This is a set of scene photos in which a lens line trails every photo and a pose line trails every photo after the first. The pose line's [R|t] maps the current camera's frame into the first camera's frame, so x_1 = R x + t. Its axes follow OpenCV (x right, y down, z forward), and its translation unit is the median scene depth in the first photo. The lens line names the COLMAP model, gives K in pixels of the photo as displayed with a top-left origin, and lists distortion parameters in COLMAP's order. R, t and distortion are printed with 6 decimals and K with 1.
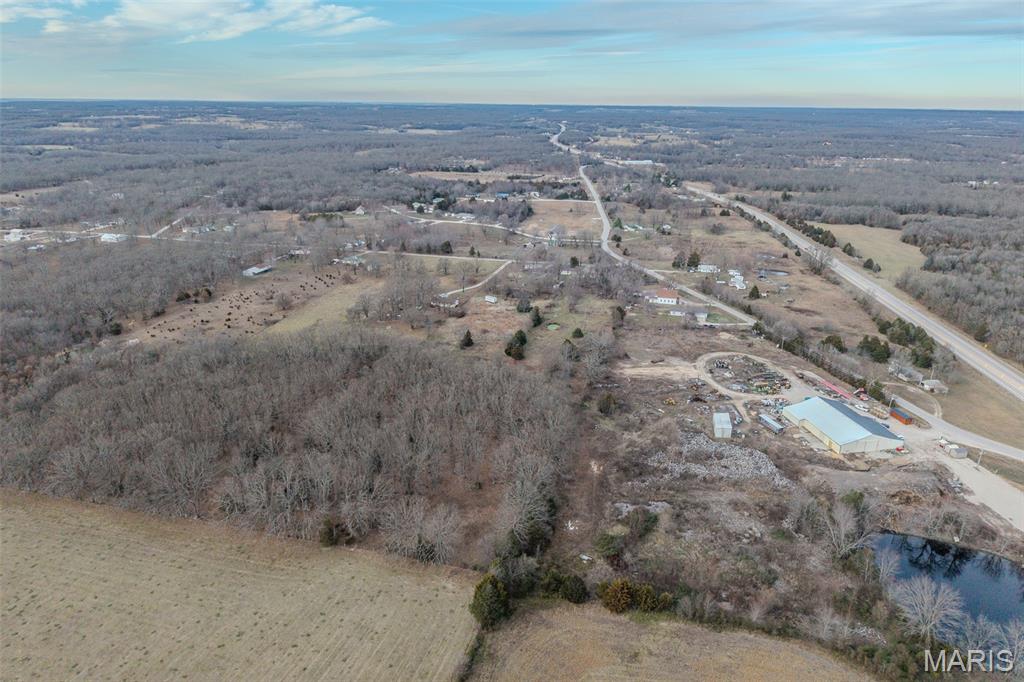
lens RADIAL K [[685.8, 0, 512.0], [0, 685.8, 341.0], [0, 0, 1]] dist [0.045570, -0.061133]
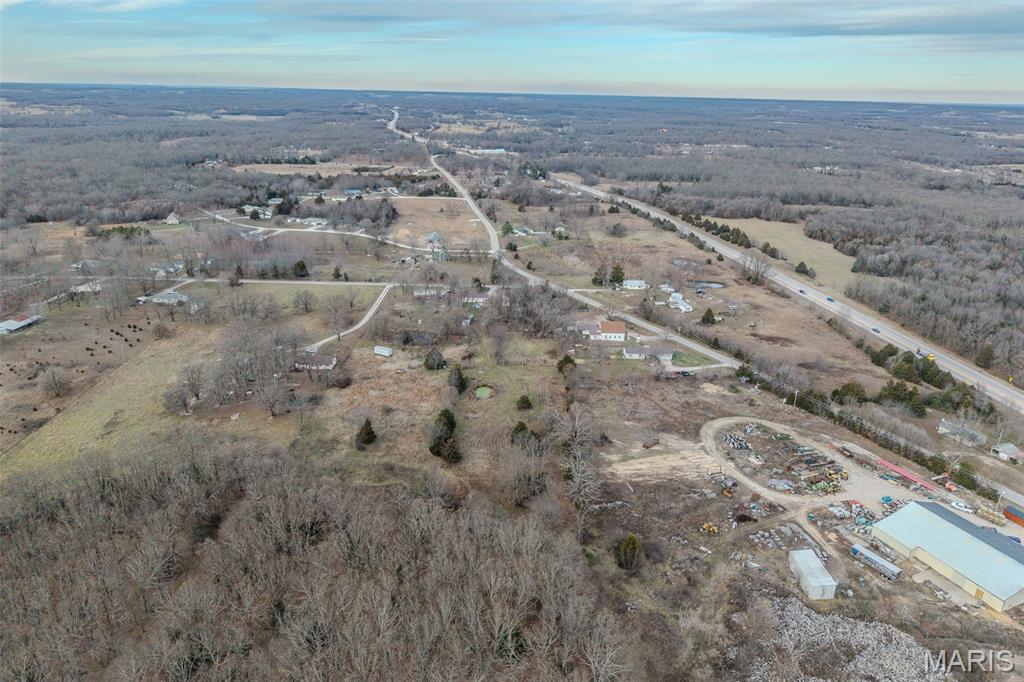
lens RADIAL K [[697.4, 0, 510.4], [0, 697.4, 308.4], [0, 0, 1]] dist [0.046913, -0.056900]
pose [[0.972298, -0.060884, 0.225677, -0.061392], [0.067507, 0.997482, -0.021738, -0.078828], [-0.223786, 0.036371, 0.973960, 0.251439]]
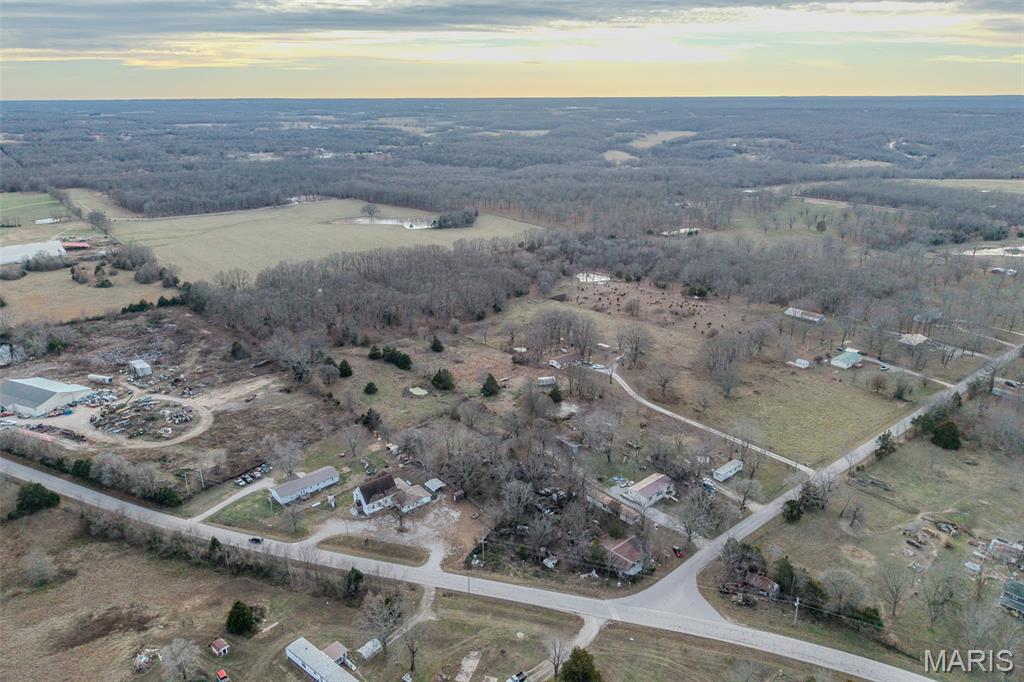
lens RADIAL K [[688.4, 0, 516.5], [0, 688.4, 357.2], [0, 0, 1]] dist [0.008150, 0.002760]
pose [[-0.575128, 0.294180, -0.763339, 0.521383], [-0.266907, 0.814564, 0.515020, -0.434937], [0.773297, 0.499943, -0.389960, 1.213525]]
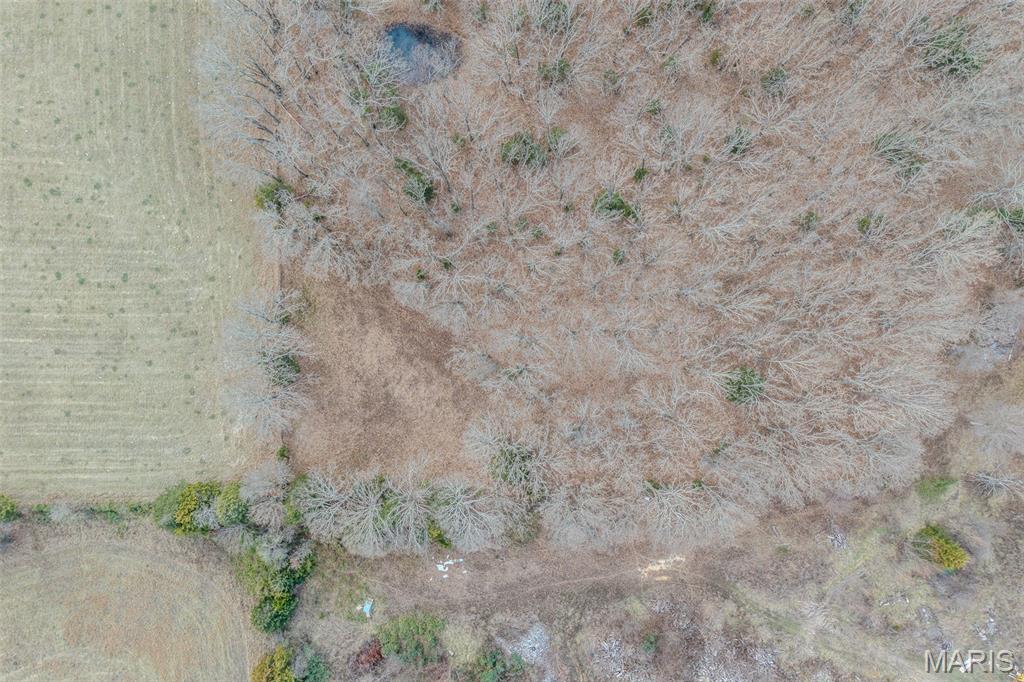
lens RADIAL K [[687.2, 0, 514.7], [0, 687.2, 344.7], [0, 0, 1]] dist [0.005299, -0.004296]
pose [[0.291676, 0.956498, 0.006116, -0.037625], [-0.323021, 0.092480, 0.941862, -0.148149], [0.900324, -0.276694, 0.335943, 0.423231]]
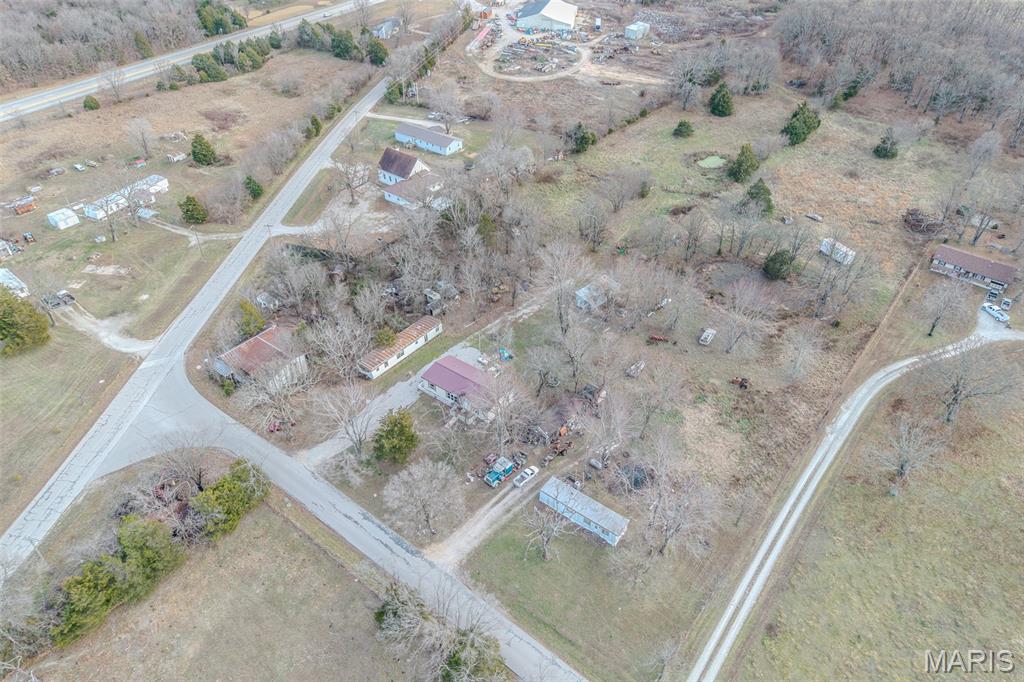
lens RADIAL K [[698.4, 0, 512.0], [0, 698.4, 341.0], [0, 0, 1]] dist [0.050161, -0.061130]
pose [[-0.917444, -0.259478, 0.301609, 0.002609], [0.111545, 0.559916, 0.821006, -0.353799], [-0.381909, 0.786870, -0.484748, 1.254467]]
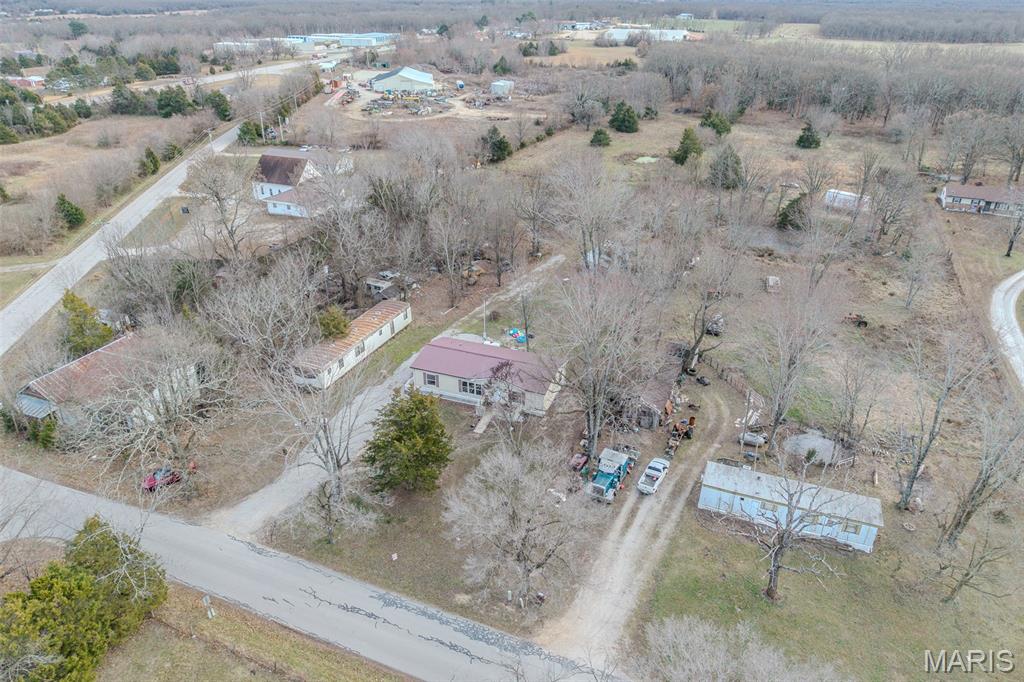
lens RADIAL K [[688.4, 0, 516.5], [0, 688.4, 357.2], [0, 0, 1]] dist [0.008150, 0.002760]
pose [[-0.990130, -0.078057, 0.116402, 0.072543], [0.032680, 0.679065, 0.733350, -0.240940], [-0.136288, 0.729916, -0.669812, 1.248252]]
